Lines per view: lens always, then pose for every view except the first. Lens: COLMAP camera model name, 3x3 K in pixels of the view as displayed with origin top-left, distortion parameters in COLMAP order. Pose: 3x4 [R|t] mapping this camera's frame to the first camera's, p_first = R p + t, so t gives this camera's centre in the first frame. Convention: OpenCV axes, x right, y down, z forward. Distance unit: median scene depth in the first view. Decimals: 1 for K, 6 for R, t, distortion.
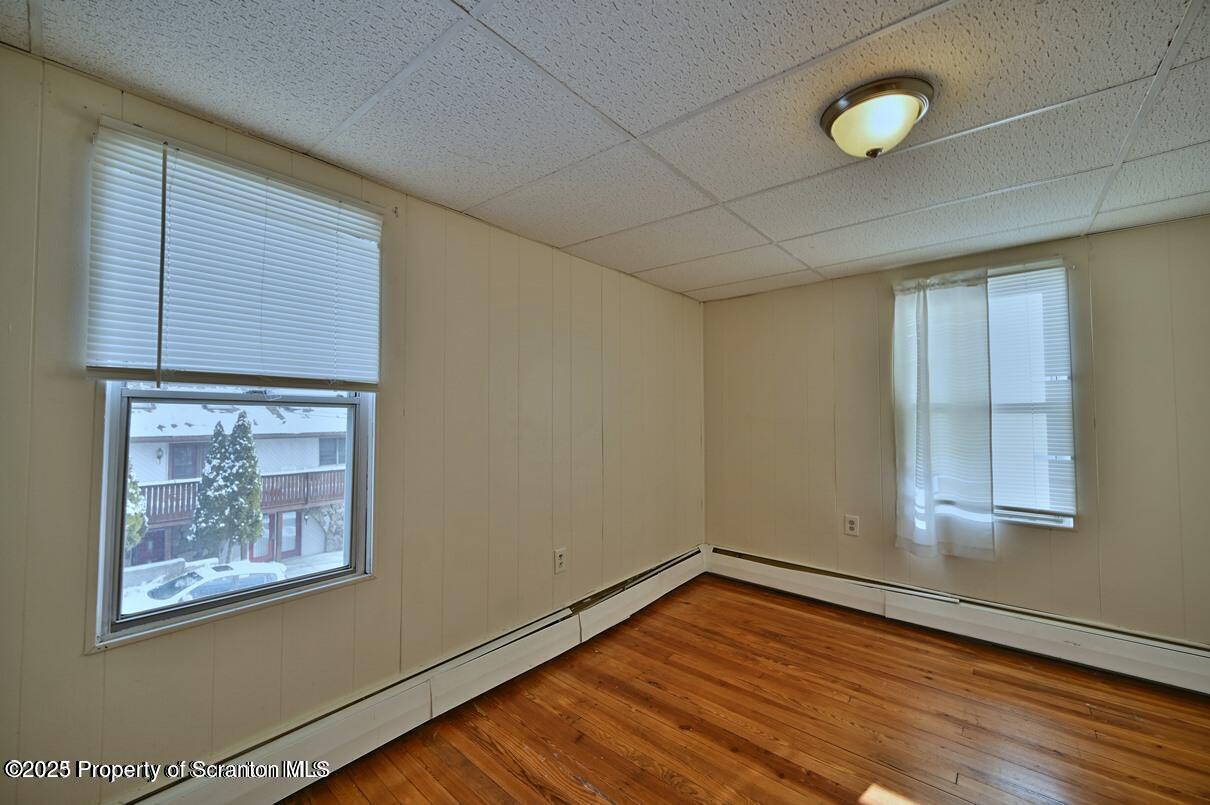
lens RADIAL K [[477.3, 0, 609.5], [0, 477.3, 399.0], [0, 0, 1]] dist [0.001765, 0.000003]
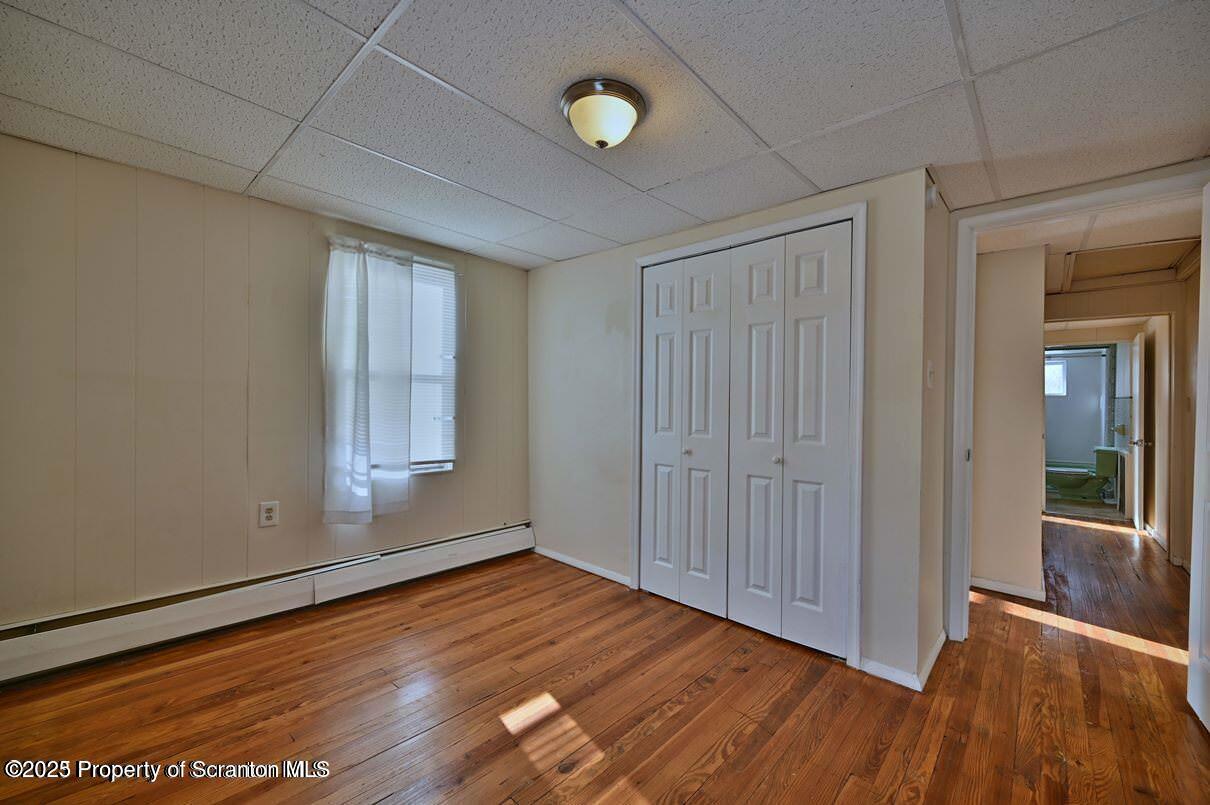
lens RADIAL K [[477.3, 0, 607.9], [0, 477.3, 408.8], [0, 0, 1]] dist [0.001765, 0.000003]
pose [[0.052378, -0.006330, 0.998607, -0.310550], [-0.049294, 0.998745, 0.008917, 0.059323], [-0.997410, -0.049692, 0.052001, 0.458725]]
